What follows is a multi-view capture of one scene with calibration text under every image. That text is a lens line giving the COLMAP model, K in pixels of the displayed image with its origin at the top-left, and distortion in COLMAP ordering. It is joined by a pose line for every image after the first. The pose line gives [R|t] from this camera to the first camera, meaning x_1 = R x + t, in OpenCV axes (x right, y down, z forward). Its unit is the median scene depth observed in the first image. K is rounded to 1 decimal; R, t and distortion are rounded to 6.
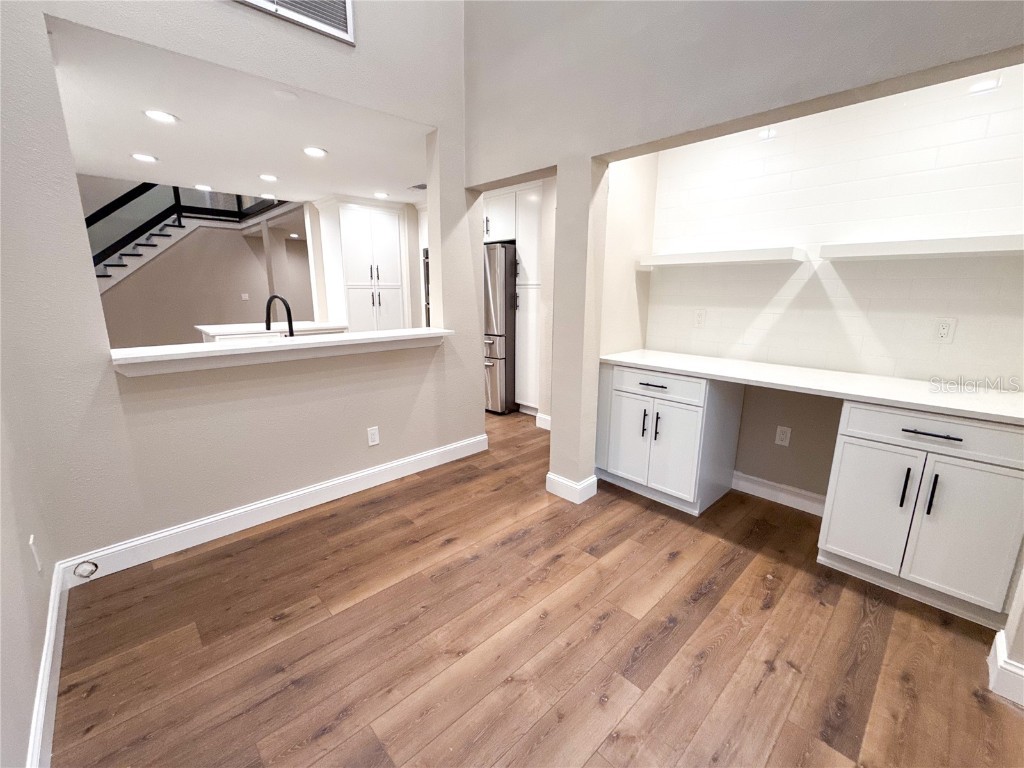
lens RADIAL K [[428.7, 0, 509.6], [0, 428.7, 384.4], [0, 0, 1]] dist [-0.001808, 0.000343]
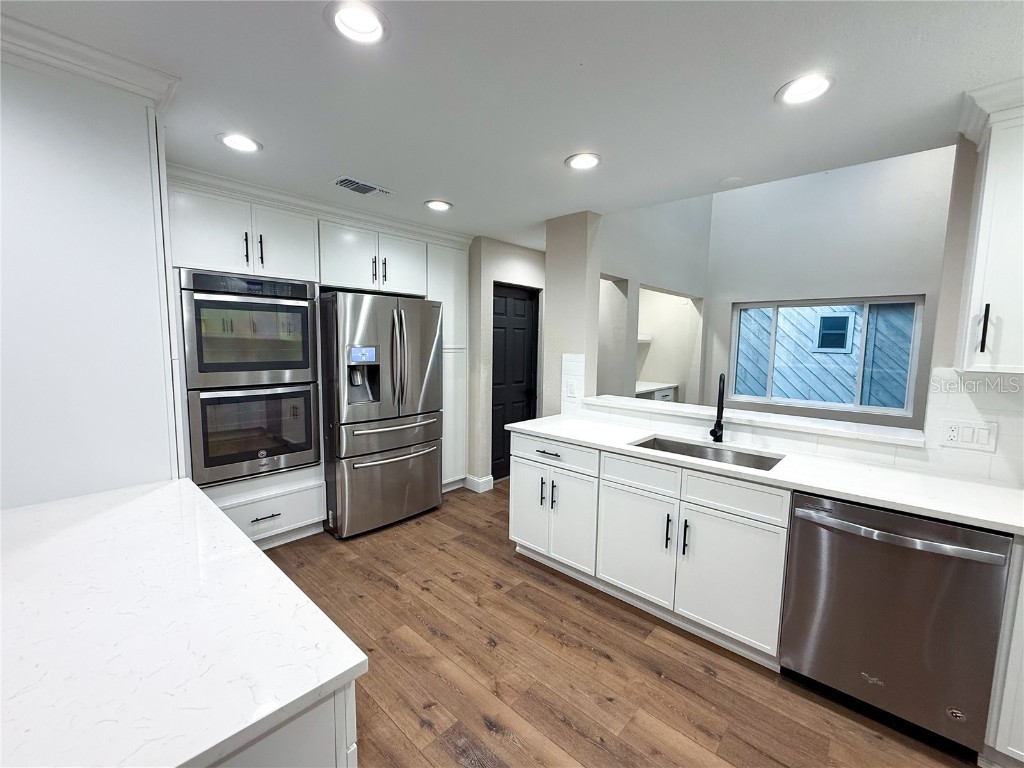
lens RADIAL K [[428.7, 0, 509.6], [0, 428.7, 384.4], [0, 0, 1]] dist [-0.001808, 0.000343]
pose [[-0.071232, -0.104736, 0.991946, -1.493086], [0.202627, 0.972217, 0.117203, -0.409190], [-0.976662, 0.209344, -0.048030, 1.596394]]
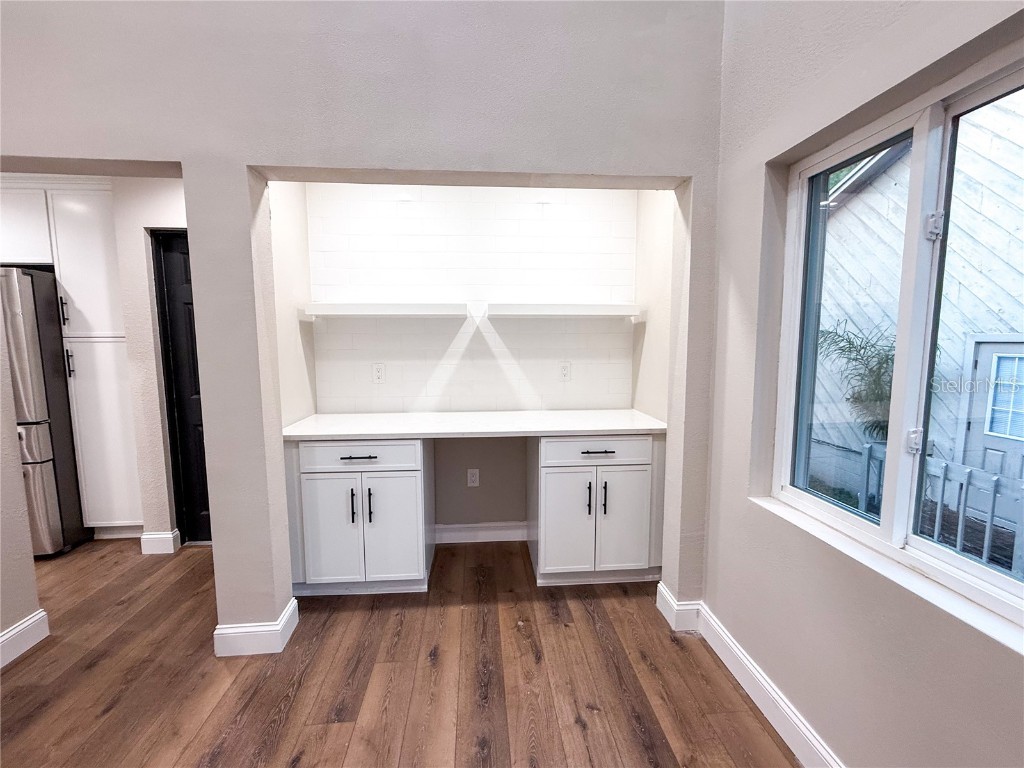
lens RADIAL K [[428.7, 0, 509.6], [0, 428.7, 384.4], [0, 0, 1]] dist [-0.001808, 0.000343]
pose [[0.626956, -0.085608, 0.774337, -0.114959], [0.173754, 0.984273, -0.031865, -0.062117], [-0.759431, 0.154522, 0.631971, 0.246135]]
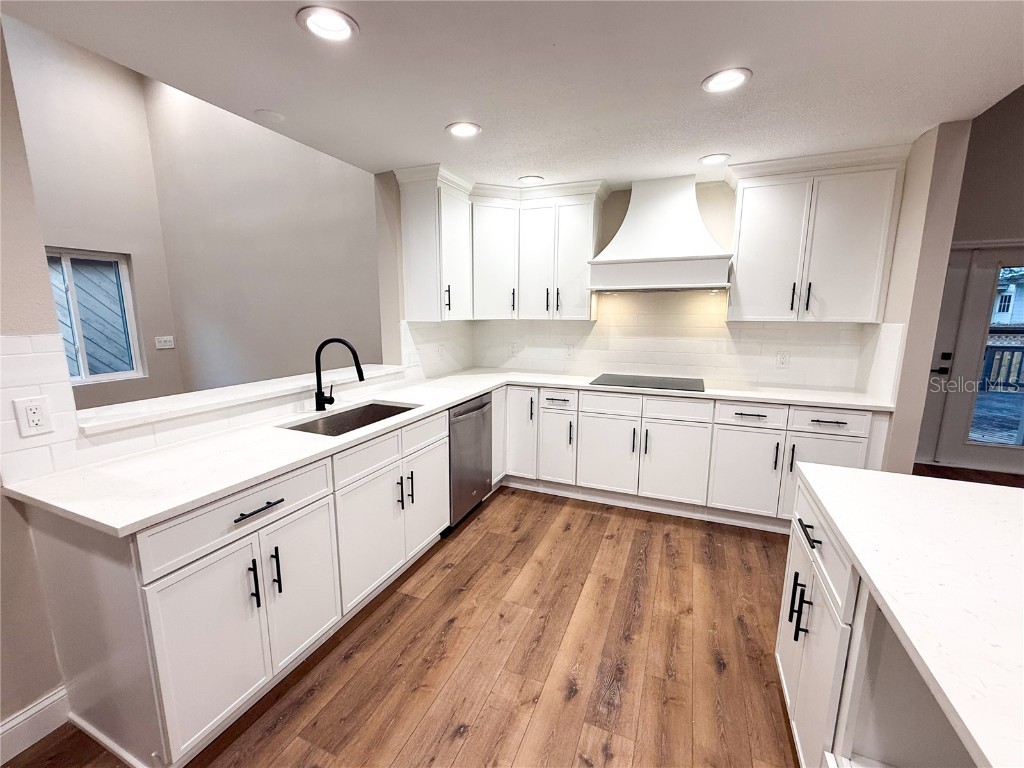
lens RADIAL K [[428.7, 0, 509.6], [0, 428.7, 384.4], [0, 0, 1]] dist [-0.001808, 0.000343]
pose [[-0.916167, 0.063372, -0.395755, -0.566101], [-0.093324, 0.926550, 0.364411, -0.506324], [0.389780, 0.370795, -0.842961, 2.051095]]
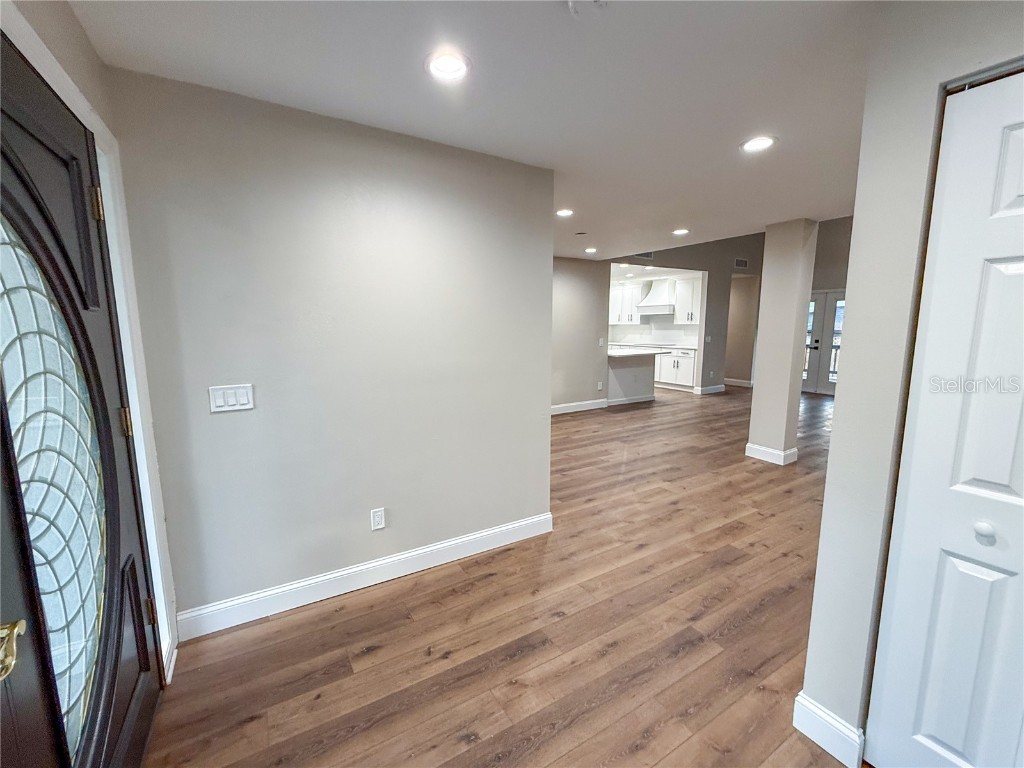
lens RADIAL K [[428.7, 0, 509.6], [0, 428.7, 384.4], [0, 0, 1]] dist [-0.001808, 0.000343]
pose [[-0.975521, -0.032509, 0.217490, -1.039419], [0.047592, 0.934365, 0.353125, -1.200024], [-0.214695, 0.354832, -0.909945, 5.155931]]
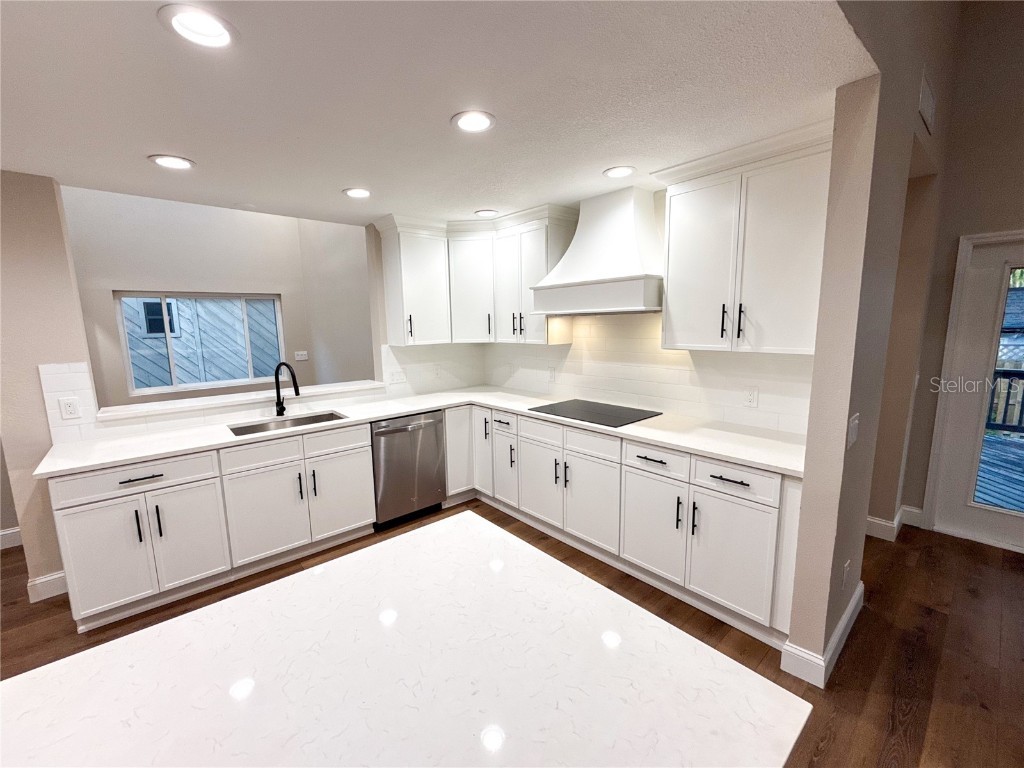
lens RADIAL K [[428.7, 0, 509.6], [0, 428.7, 384.4], [0, 0, 1]] dist [-0.001808, 0.000343]
pose [[-0.998923, 0.009080, 0.045507, -1.293509], [0.025033, 0.931181, 0.363696, -0.597442], [-0.039073, 0.364443, -0.930405, 2.227060]]
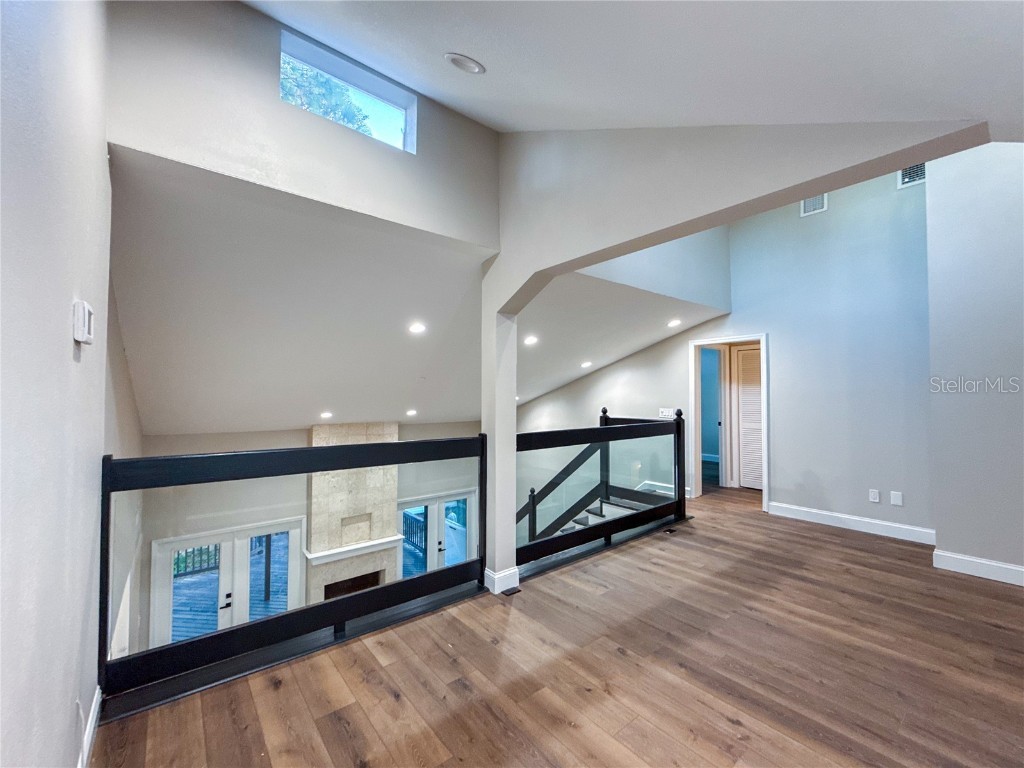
lens RADIAL K [[421.9, 0, 510.3], [0, 421.9, 384.0], [0, 0, 1]] dist [0.000913, -0.000079]
pose [[-0.078253, -0.032021, -0.996419, -0.278526], [-0.219393, 0.975534, -0.014120, -1.751005], [0.972493, 0.217503, -0.083364, 2.878469]]
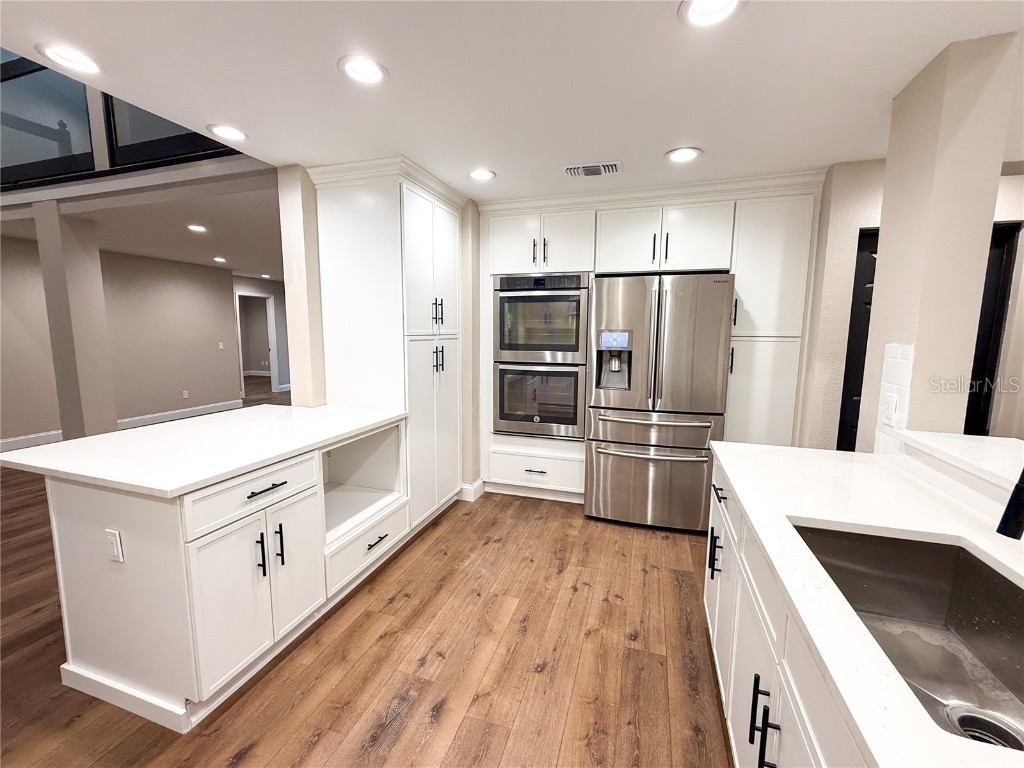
lens RADIAL K [[428.7, 0, 509.6], [0, 428.7, 384.4], [0, 0, 1]] dist [-0.001808, 0.000343]
pose [[0.878754, -0.055940, 0.473985, -1.075001], [0.098034, 0.993088, -0.064546, -0.261870], [-0.467098, 0.103187, 0.878164, 1.030295]]
